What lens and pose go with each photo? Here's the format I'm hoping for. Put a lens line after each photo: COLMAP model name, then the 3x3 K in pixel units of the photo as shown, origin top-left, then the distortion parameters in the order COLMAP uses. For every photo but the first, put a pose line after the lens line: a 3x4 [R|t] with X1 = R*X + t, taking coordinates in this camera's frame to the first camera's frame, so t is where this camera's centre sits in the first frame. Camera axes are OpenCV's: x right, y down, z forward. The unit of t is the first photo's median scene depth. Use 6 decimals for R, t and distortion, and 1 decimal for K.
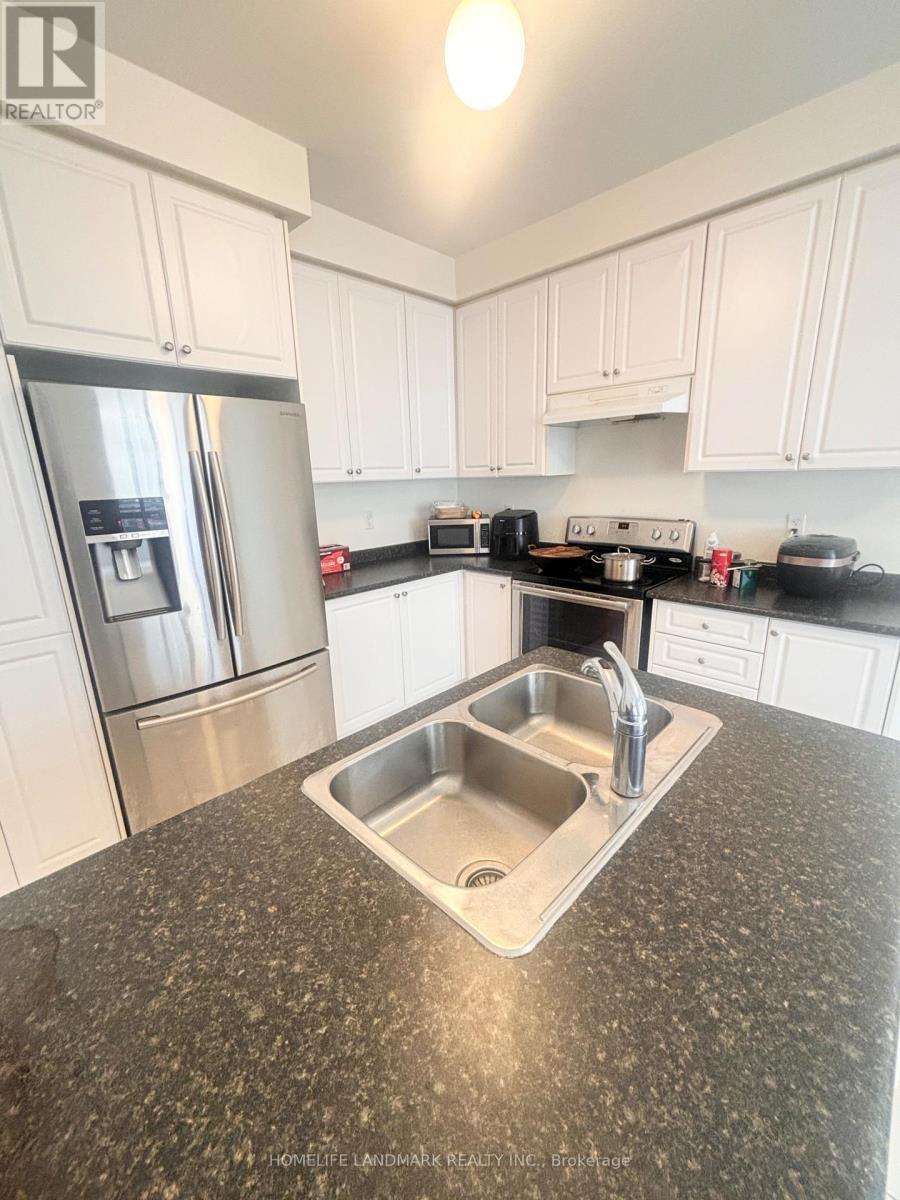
lens RADIAL K [[474.7, 0, 450.0], [0, 474.7, 600.0], [0, 0, 1]] dist [-0.002917, -0.000578]
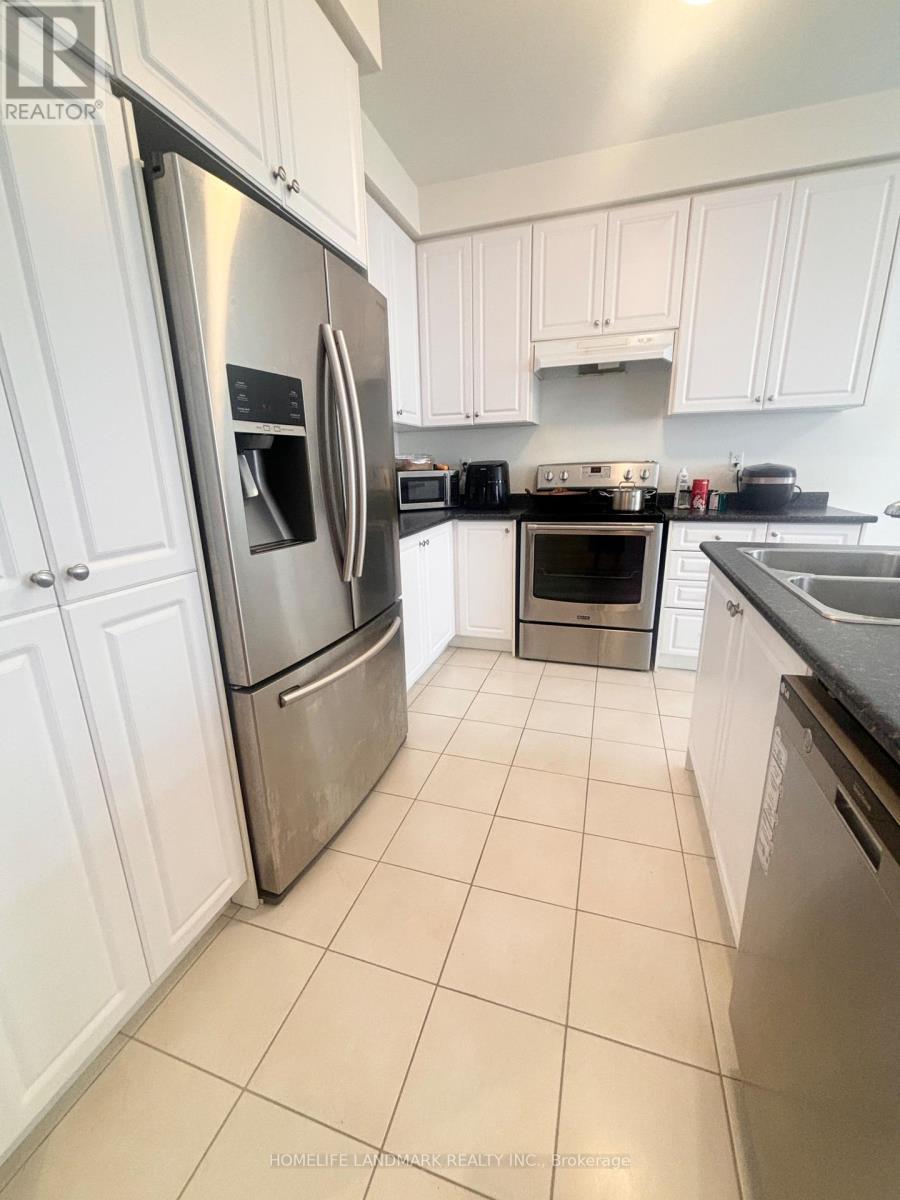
lens RADIAL K [[480.4, 0, 451.4], [0, 480.4, 596.3], [0, 0, 1]] dist [-0.012223, -0.000208]
pose [[0.897670, -0.110725, 0.426530, -0.466271], [0.111438, 0.993496, 0.023376, 0.077031], [-0.426345, 0.026548, 0.904171, 0.150409]]
